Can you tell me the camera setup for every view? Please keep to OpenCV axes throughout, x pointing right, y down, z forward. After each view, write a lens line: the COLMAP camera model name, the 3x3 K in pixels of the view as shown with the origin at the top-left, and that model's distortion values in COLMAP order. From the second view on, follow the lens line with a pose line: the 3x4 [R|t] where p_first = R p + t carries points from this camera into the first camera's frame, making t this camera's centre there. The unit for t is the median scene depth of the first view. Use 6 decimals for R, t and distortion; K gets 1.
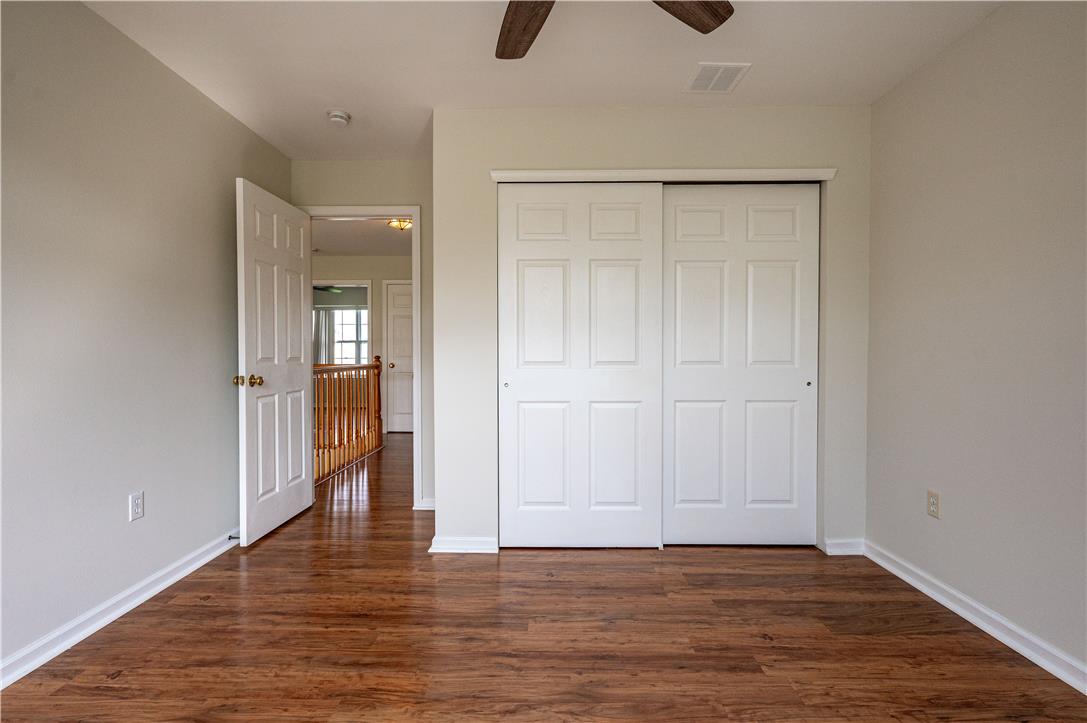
lens RADIAL K [[487.9, 0, 537.5], [0, 487.9, 361.4], [0, 0, 1]] dist [-0.002596, 0.001373]
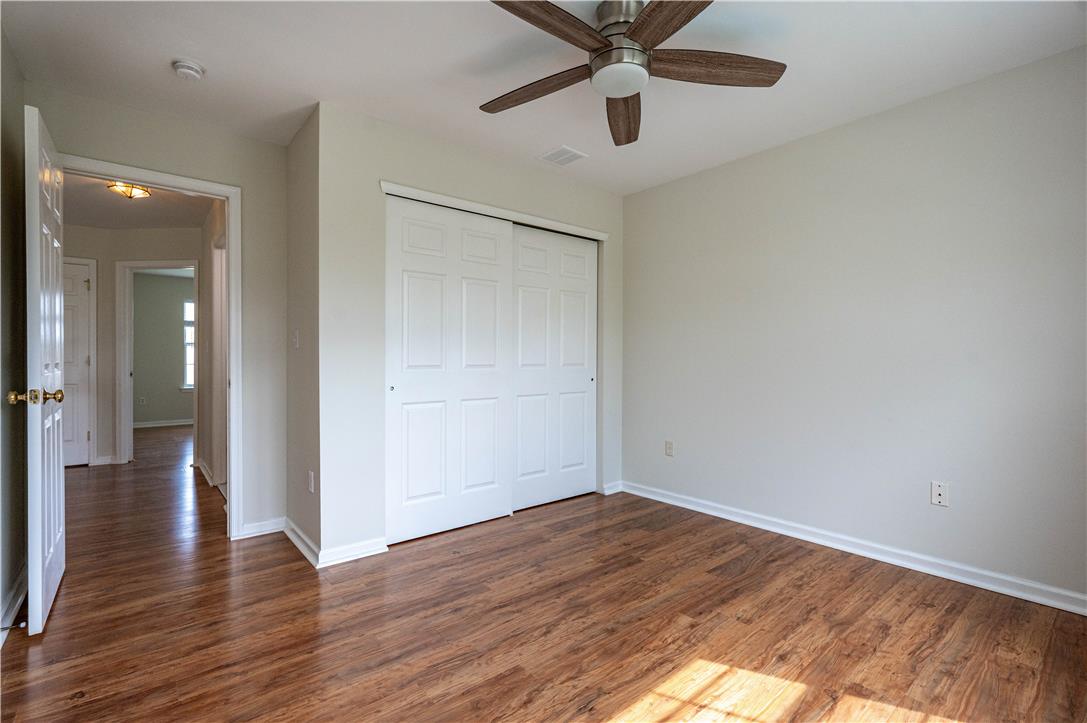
lens RADIAL K [[487.9, 0, 531.1], [0, 487.9, 361.6], [0, 0, 1]] dist [-0.002596, 0.001373]
pose [[0.769876, -0.003327, 0.638184, -0.565560], [0.009111, 0.999942, -0.005778, 0.000675], [-0.638128, 0.010263, 0.769862, 0.008968]]
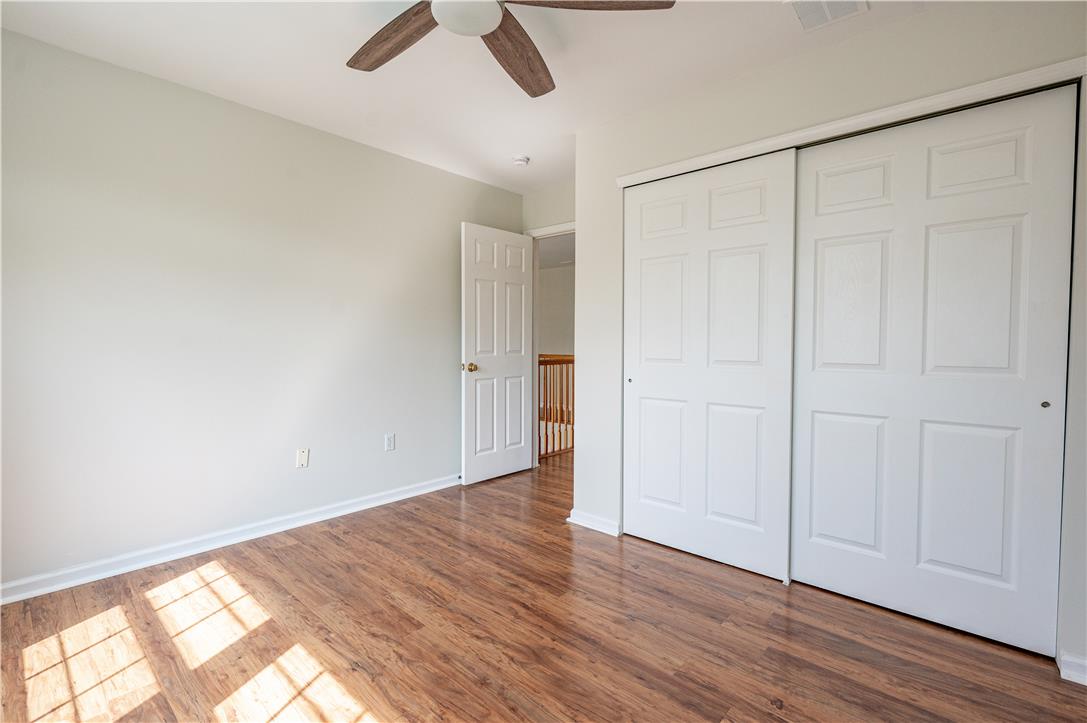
lens RADIAL K [[487.9, 0, 542.7], [0, 487.9, 358.3], [0, 0, 1]] dist [-0.002596, 0.001373]
pose [[0.757550, 0.025423, -0.652282, 0.537142], [-0.017721, 0.999674, 0.018383, -0.016342], [0.652537, -0.002367, 0.757753, 0.096723]]
